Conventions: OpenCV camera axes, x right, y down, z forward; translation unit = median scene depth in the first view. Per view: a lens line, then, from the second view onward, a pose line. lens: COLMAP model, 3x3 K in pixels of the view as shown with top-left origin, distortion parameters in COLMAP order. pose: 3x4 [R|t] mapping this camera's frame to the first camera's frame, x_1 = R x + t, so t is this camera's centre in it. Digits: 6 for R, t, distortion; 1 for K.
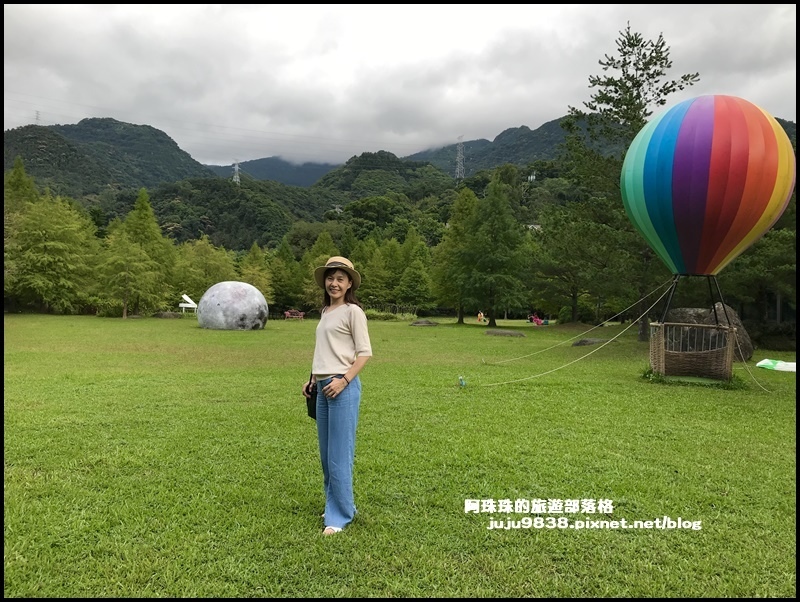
lens RADIAL K [[647.6, 0, 398.5], [0, 647.6, 297.7], [0, 0, 1]] dist [0.025399, -0.038515]
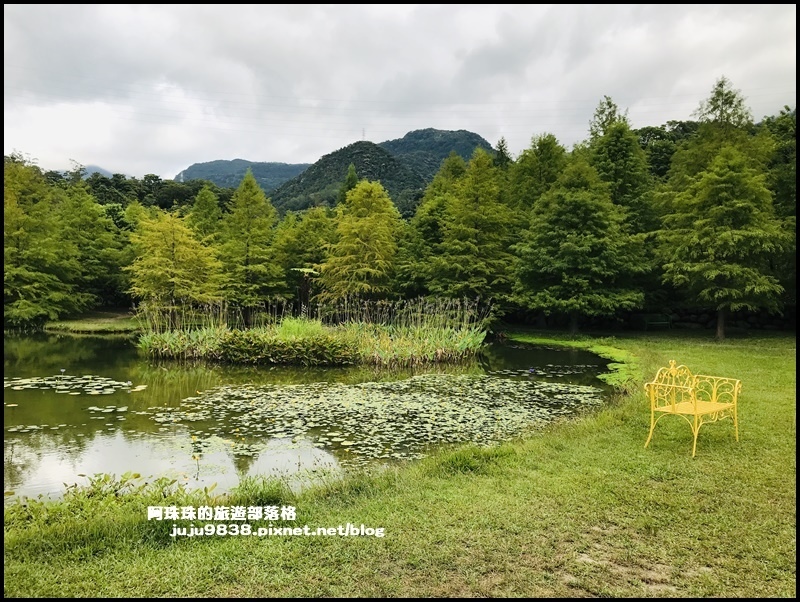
lens RADIAL K [[647.6, 0, 391.3], [0, 647.6, 300.3], [0, 0, 1]] dist [0.025399, -0.038515]
pose [[0.881387, -0.013150, -0.472212, 0.175253], [0.018416, 0.999809, 0.006532, 0.014046], [0.472036, -0.014453, 0.881461, 1.170781]]
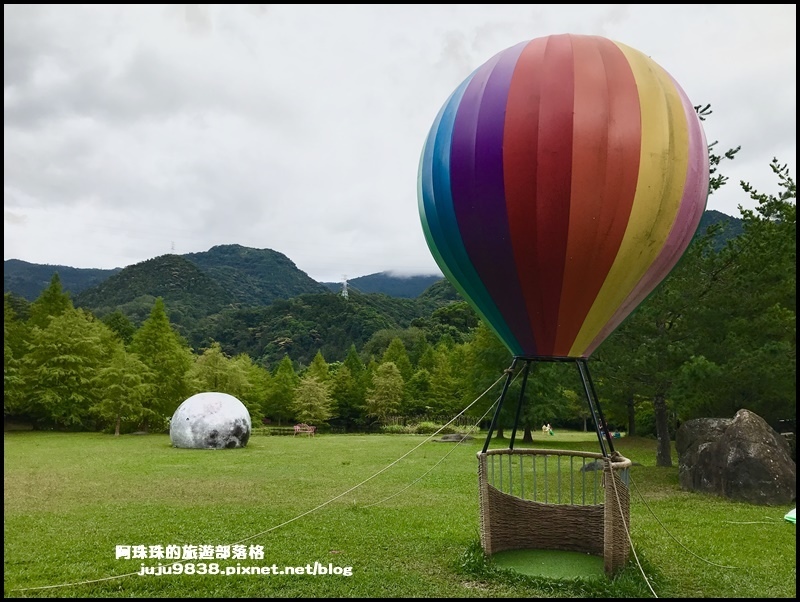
lens RADIAL K [[647.6, 0, 398.9], [0, 647.6, 294.2], [0, 0, 1]] dist [0.025399, -0.038515]
pose [[0.985309, -0.044402, -0.164906, 0.113000], [0.015265, 0.984643, -0.173910, 0.000779], [0.170096, 0.168838, 0.970856, 0.122241]]
